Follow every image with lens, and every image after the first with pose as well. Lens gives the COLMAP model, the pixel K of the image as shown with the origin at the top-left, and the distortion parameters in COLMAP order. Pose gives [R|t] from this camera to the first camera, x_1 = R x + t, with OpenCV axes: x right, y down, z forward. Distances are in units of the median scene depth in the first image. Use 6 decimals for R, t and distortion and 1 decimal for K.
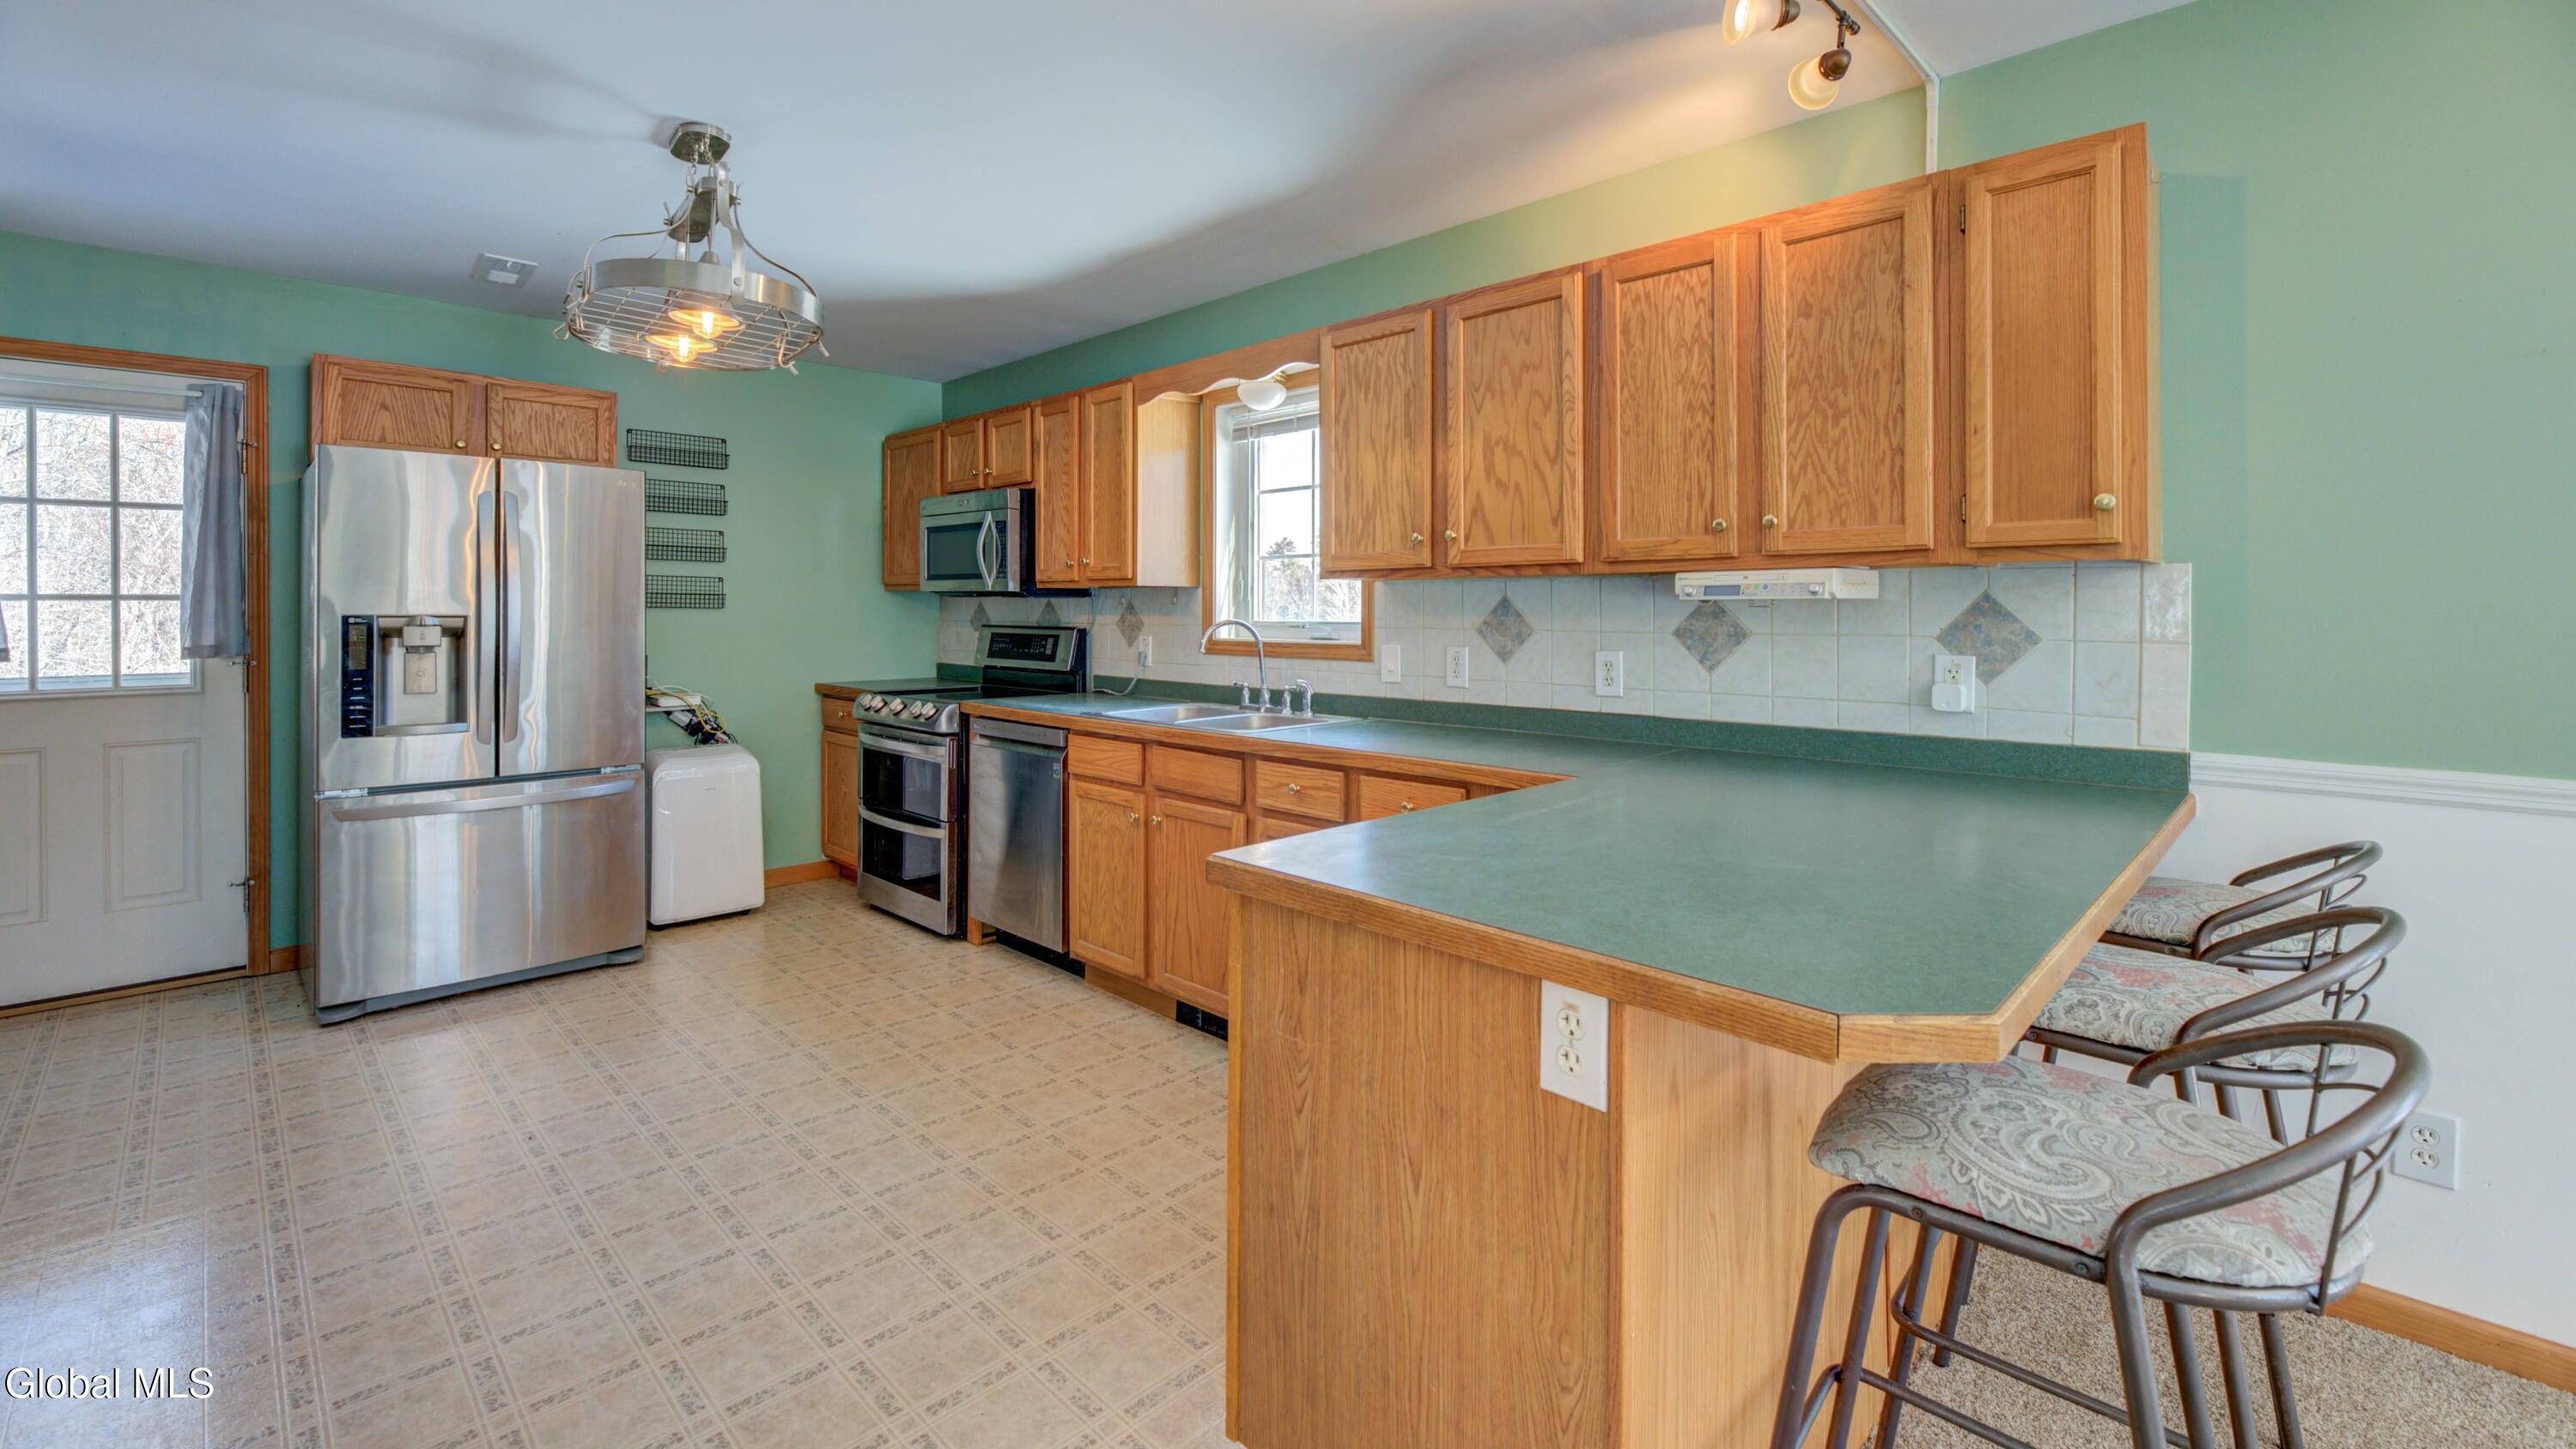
lens RADIAL K [[1095.1, 0, 1289.4], [0, 1095.1, 614.6], [0, 0, 1]] dist [-0.008733, -0.000035]
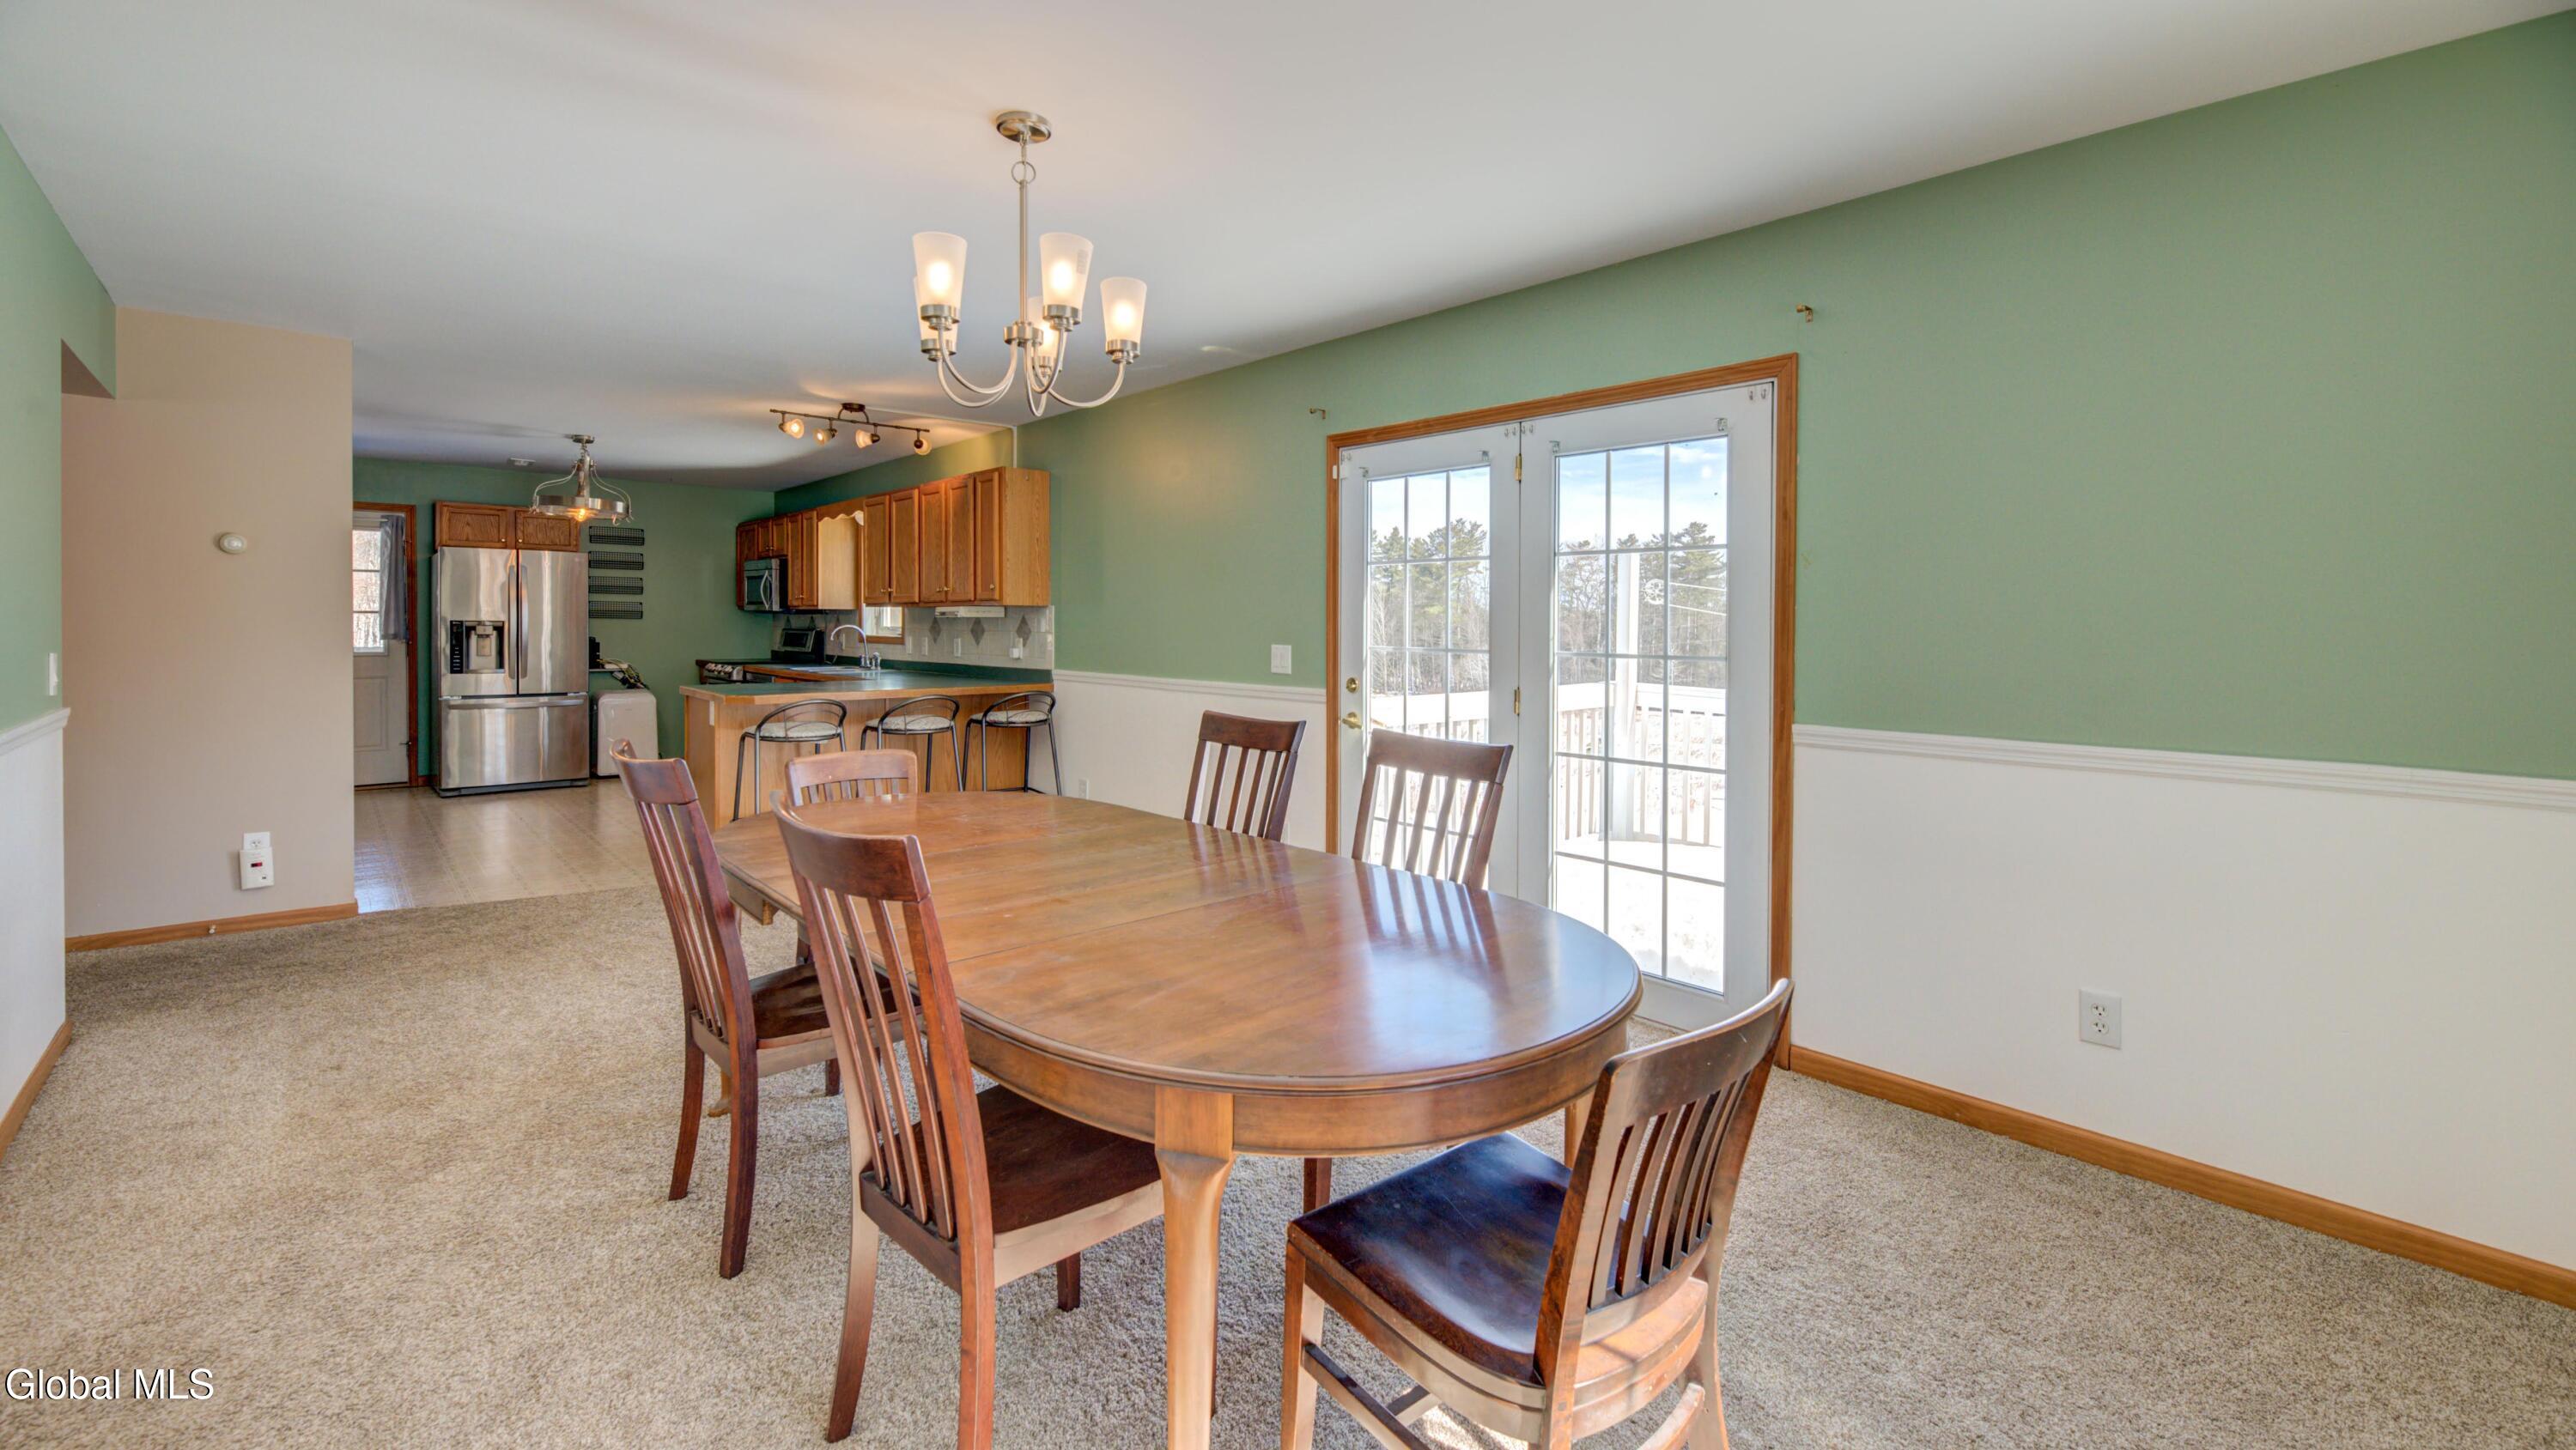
lens RADIAL K [[1085.4, 0, 1289.0], [0, 1085.4, 644.8], [0, 0, 1]] dist [0.000474, -0.000032]
pose [[0.998593, 0.006576, -0.052627, 0.968325], [-0.005713, 0.999847, 0.016532, 0.003103], [0.052728, -0.016208, 0.998477, -1.137797]]
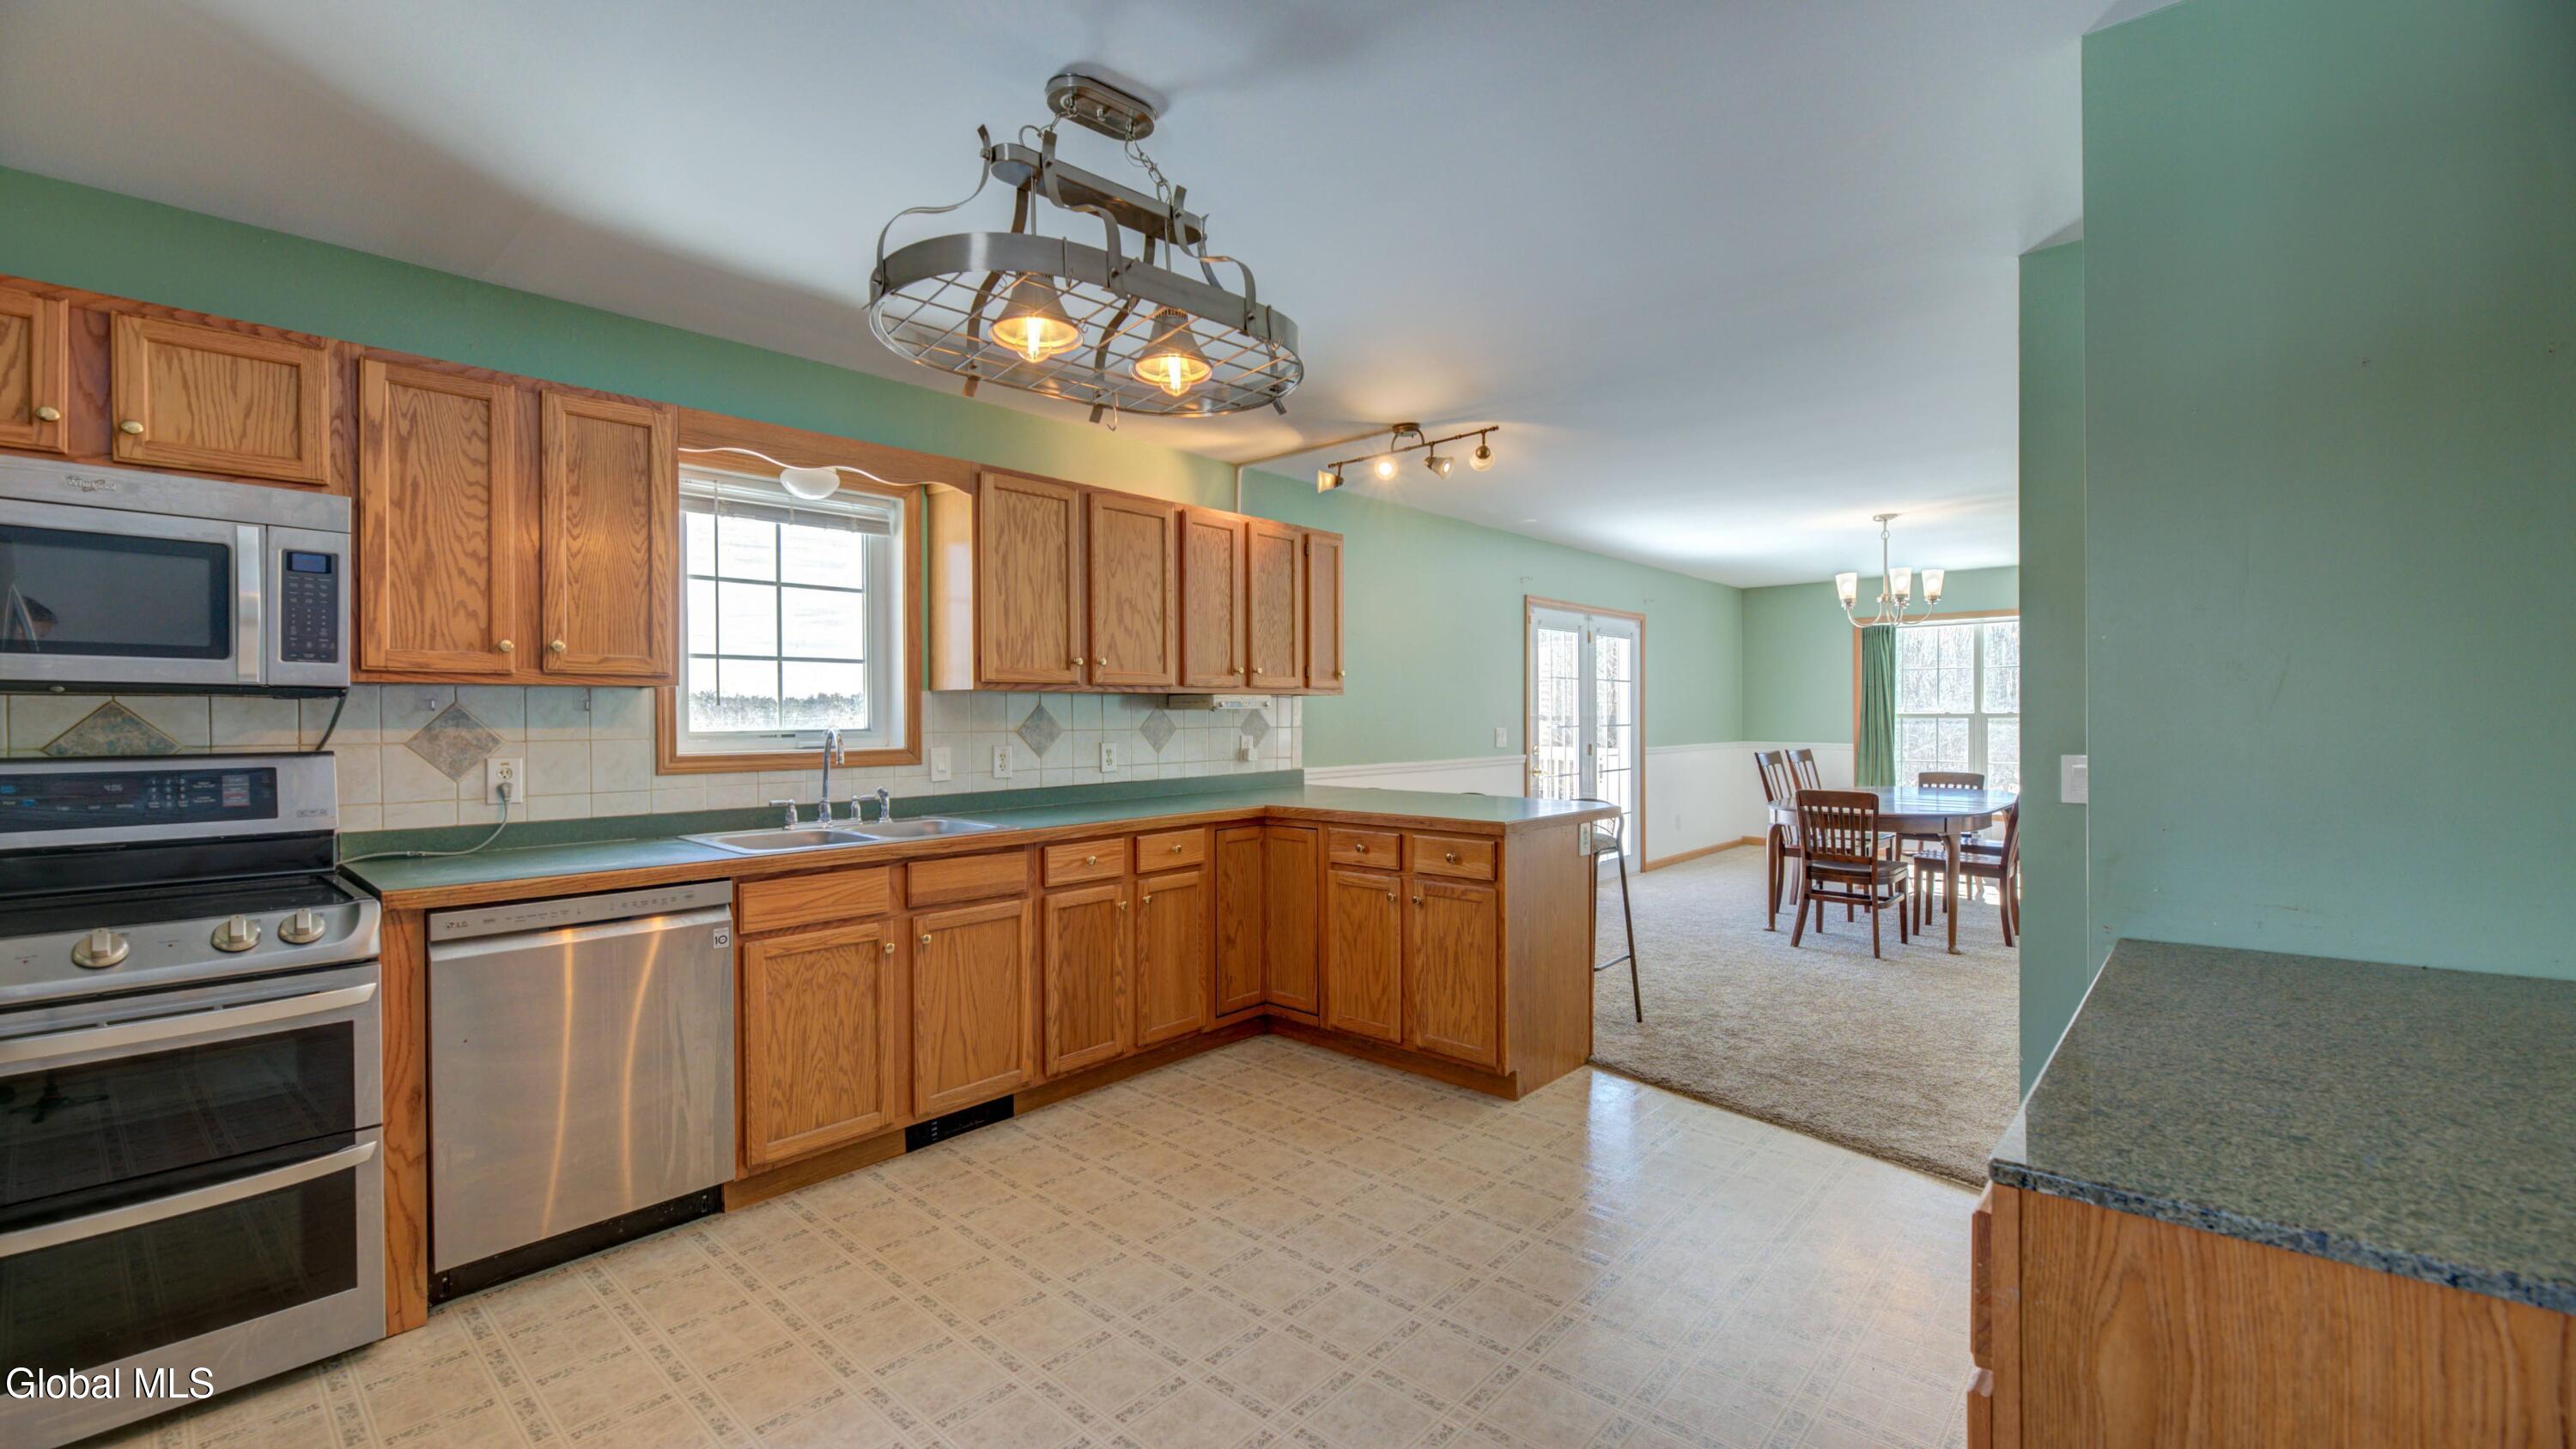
lens RADIAL K [[1031.6, 0, 1288.0], [0, 1031.6, 724.5], [0, 0, 1]] dist [0.000414, 0.000020]
pose [[-0.055103, -0.013098, 0.998395, -0.932641], [0.006350, 0.999889, 0.013468, -0.007297], [-0.998460, 0.007082, -0.055014, 0.667459]]
